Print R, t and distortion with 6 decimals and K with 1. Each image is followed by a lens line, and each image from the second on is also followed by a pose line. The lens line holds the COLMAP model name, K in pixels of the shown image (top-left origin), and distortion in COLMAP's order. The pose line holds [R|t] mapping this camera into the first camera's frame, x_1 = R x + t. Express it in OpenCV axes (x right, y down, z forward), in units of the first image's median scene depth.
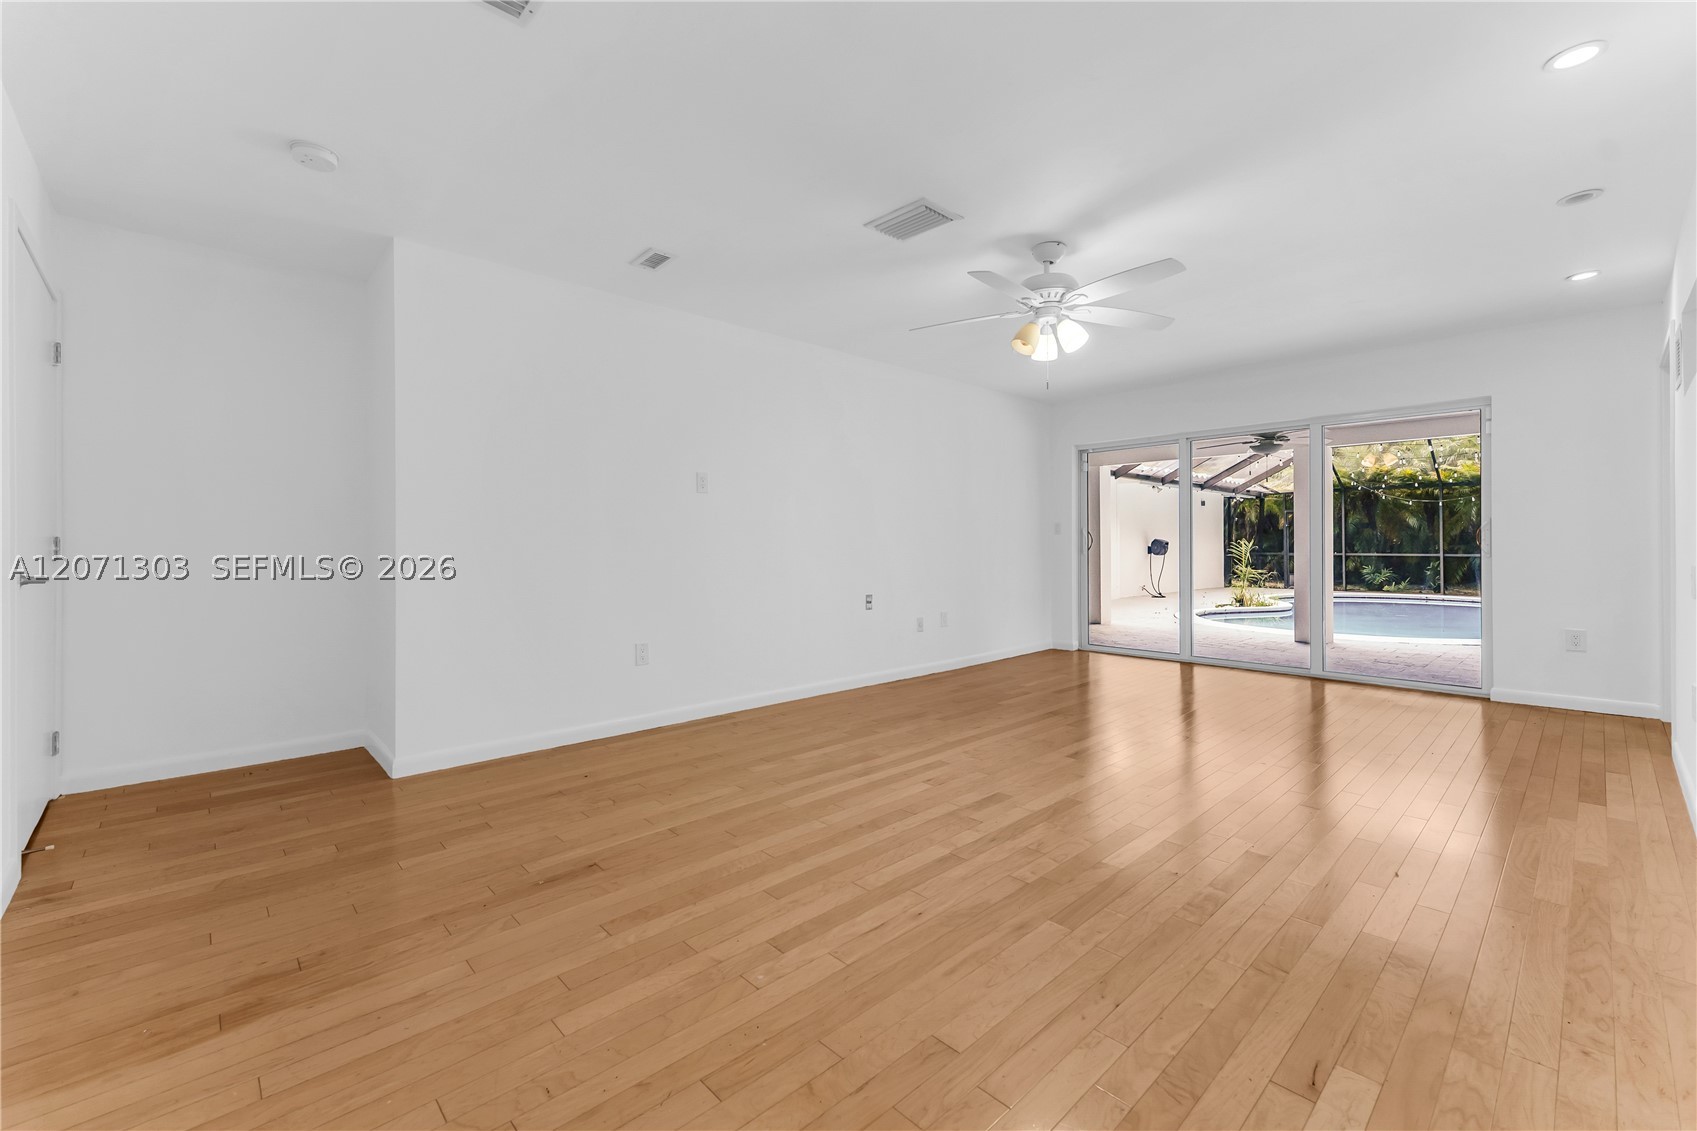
lens RADIAL K [[703.5, 0, 849.5], [0, 703.5, 538.8], [0, 0, 1]] dist [0.009106, -0.000239]
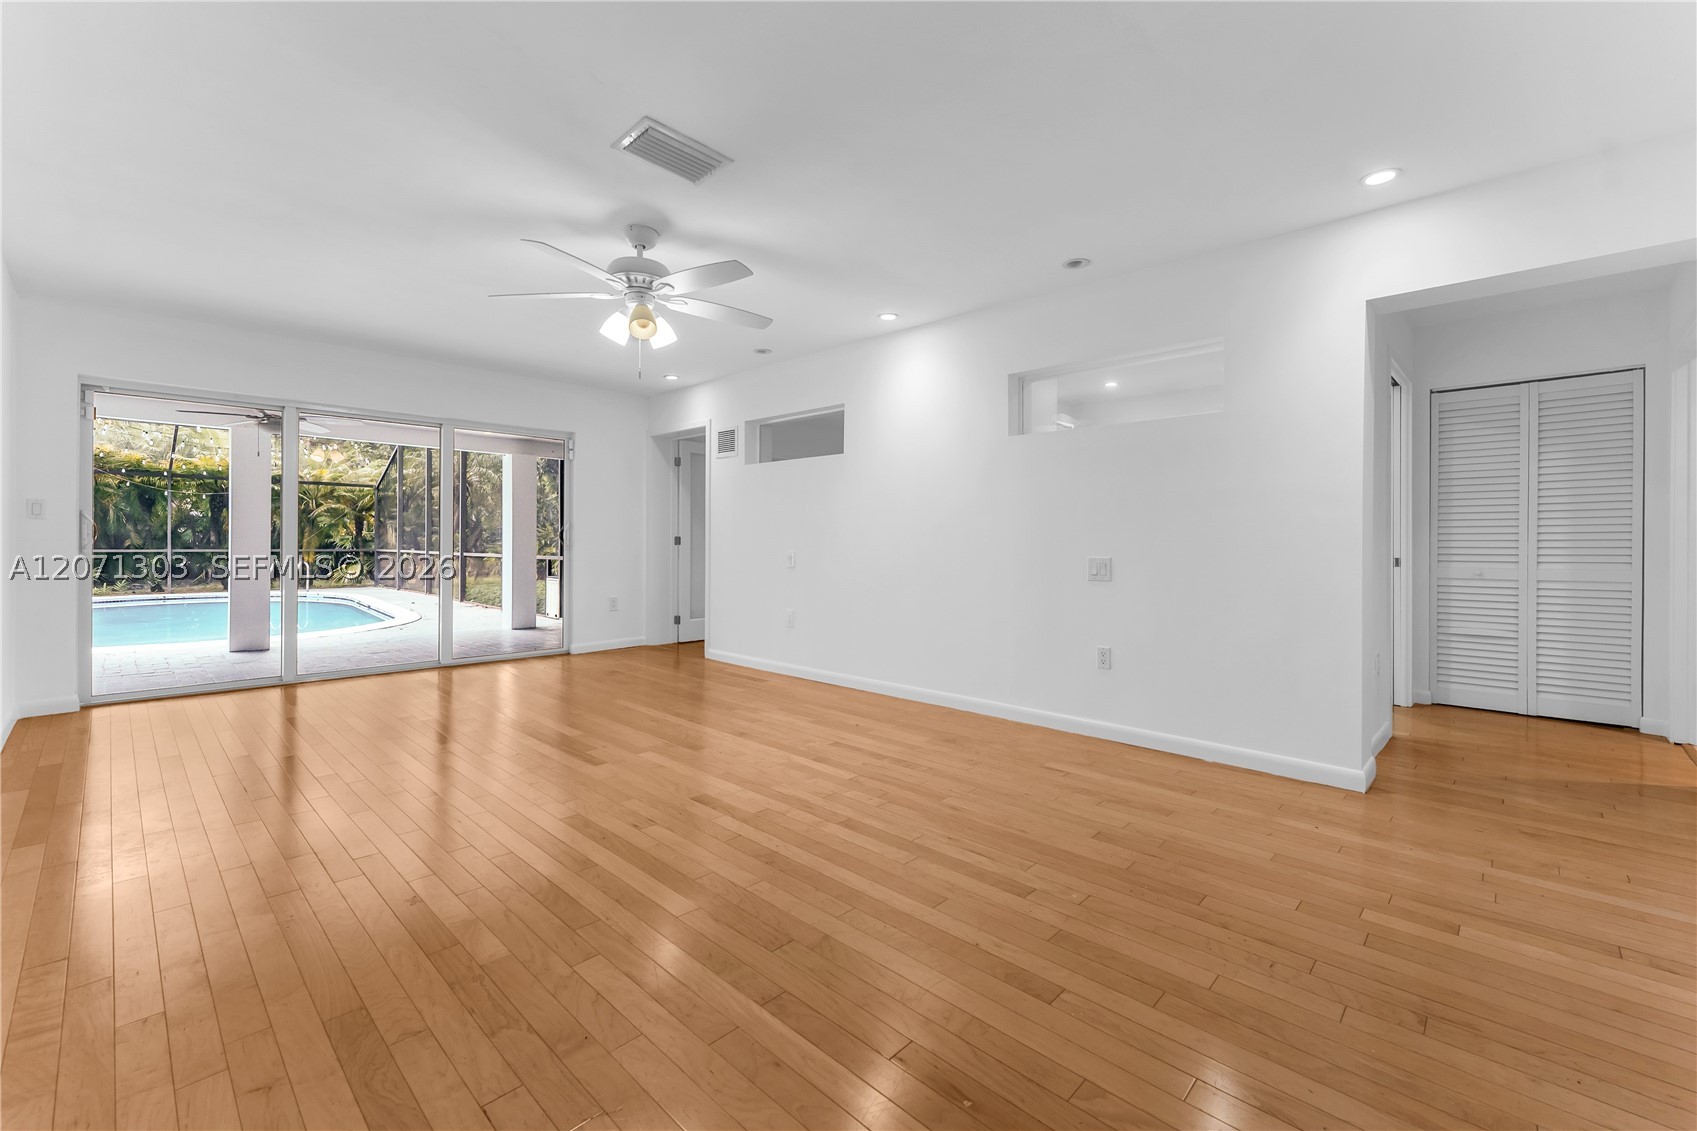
lens RADIAL K [[703.5, 0, 849.5], [0, 703.5, 538.8], [0, 0, 1]] dist [0.009106, -0.000239]
pose [[-0.055084, 0.006577, 0.998460, -0.888769], [-0.013946, 0.999876, -0.007356, 0.012105], [-0.998384, -0.014329, -0.054985, 0.980430]]
